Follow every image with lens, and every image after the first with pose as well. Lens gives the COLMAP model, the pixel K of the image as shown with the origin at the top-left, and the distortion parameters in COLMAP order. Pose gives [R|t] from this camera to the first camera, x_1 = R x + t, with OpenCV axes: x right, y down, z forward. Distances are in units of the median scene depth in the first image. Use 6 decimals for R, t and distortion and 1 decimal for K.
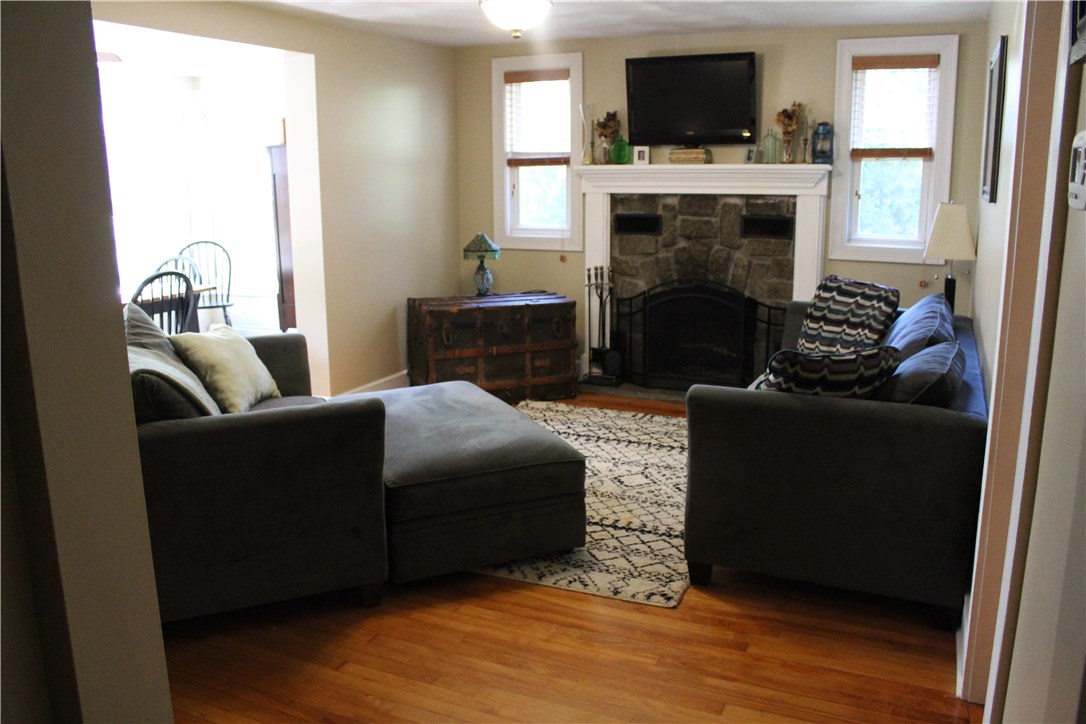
lens RADIAL K [[896.9, 0, 537.8], [0, 896.9, 366.1], [0, 0, 1]] dist [-0.148062, 0.096318]
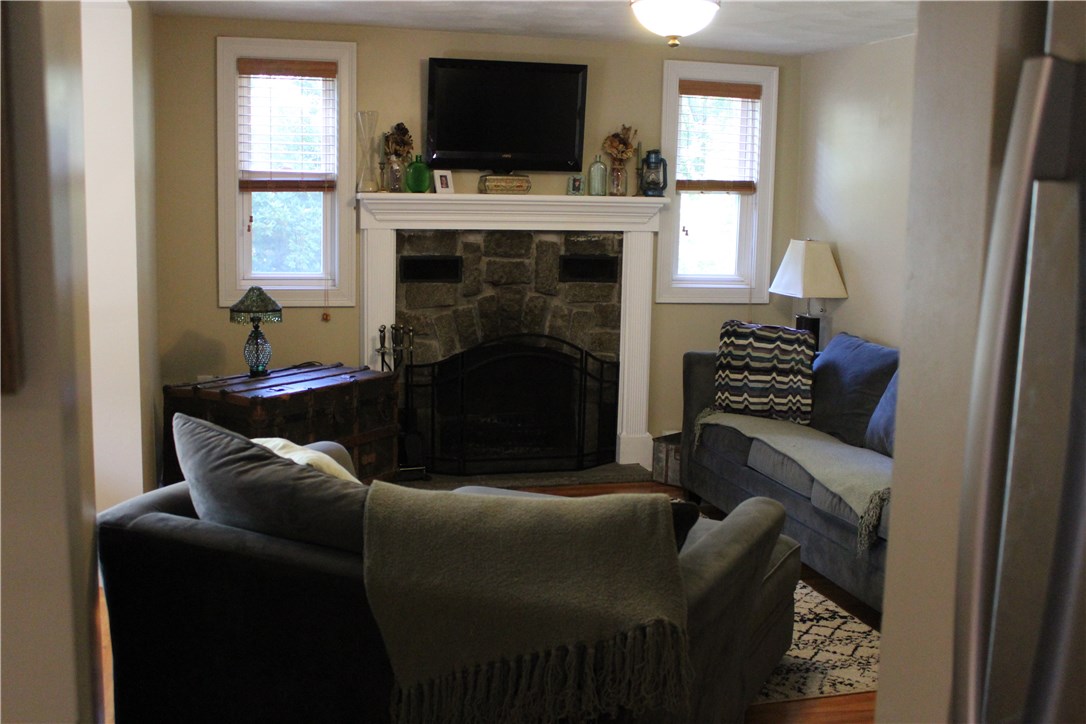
lens RADIAL K [[1174.4, 0, 542.6], [0, 1174.4, 364.2], [0, 0, 1]] dist [-0.119817, 0.000000]
pose [[0.767958, -0.066705, 0.637018, -0.497770], [0.110714, 0.993416, -0.029448, -0.037066], [-0.630859, 0.093142, 0.770287, 0.165265]]
